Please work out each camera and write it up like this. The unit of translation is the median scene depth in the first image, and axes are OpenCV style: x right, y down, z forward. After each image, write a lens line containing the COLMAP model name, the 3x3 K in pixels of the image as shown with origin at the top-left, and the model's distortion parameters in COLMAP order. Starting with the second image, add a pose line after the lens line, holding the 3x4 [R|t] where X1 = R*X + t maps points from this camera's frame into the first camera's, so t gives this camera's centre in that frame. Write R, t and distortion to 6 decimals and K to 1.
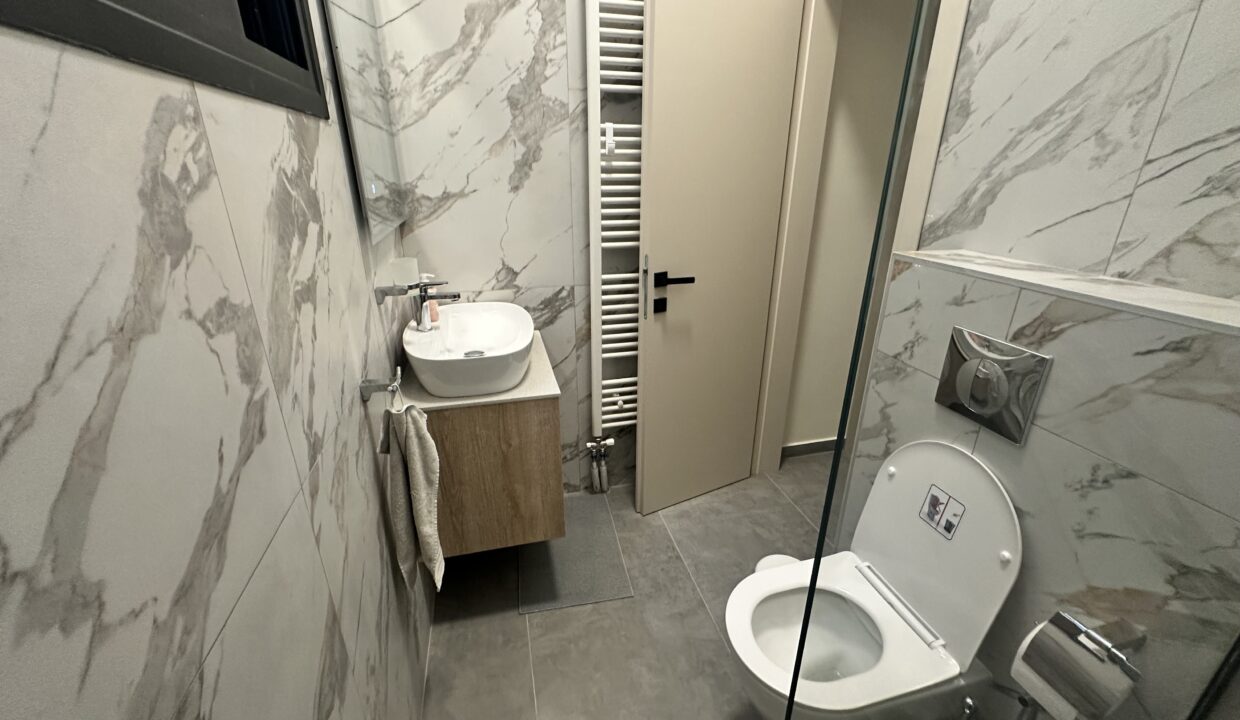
lens RADIAL K [[495.5, 0, 620.1], [0, 495.5, 361.7], [0, 0, 1]] dist [0.002195, 0.000314]
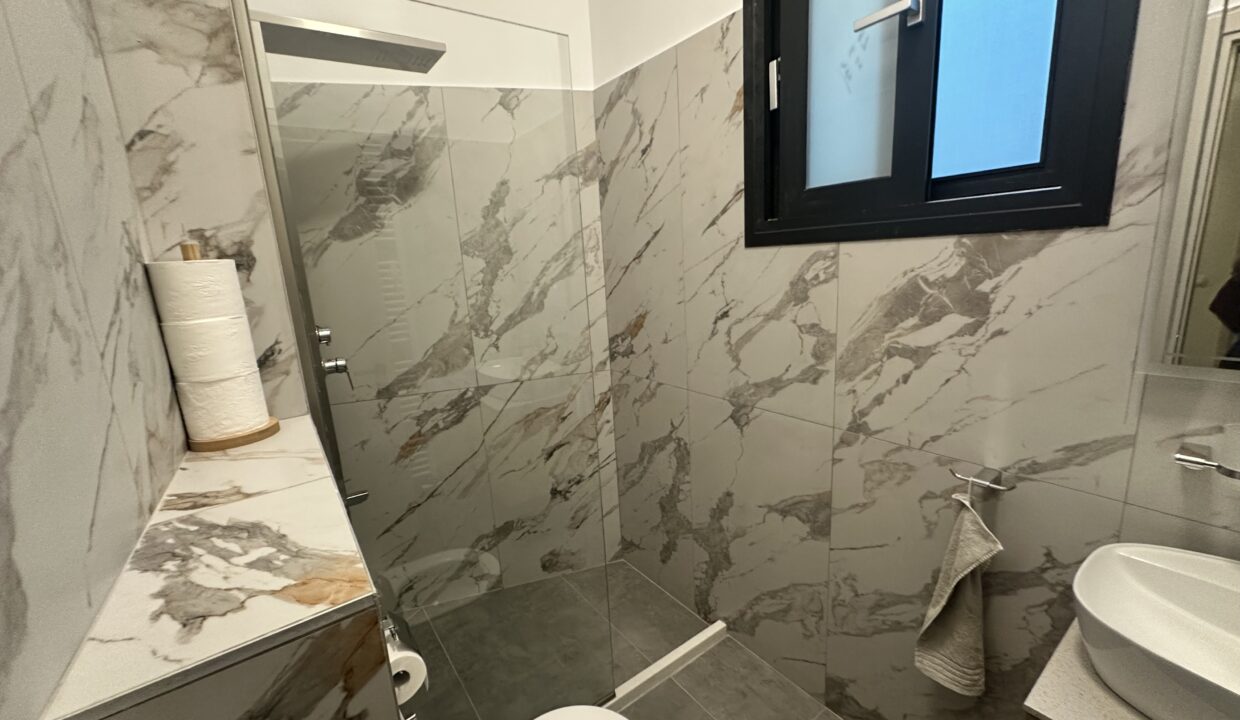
lens RADIAL K [[495.5, 0, 620.1], [0, 495.5, 361.7], [0, 0, 1]] dist [0.002195, 0.000314]
pose [[-0.928817, 0.129308, -0.347245, 1.098487], [-0.080333, 0.844572, 0.529382, -1.293175], [0.361726, 0.519594, -0.774065, 2.847678]]
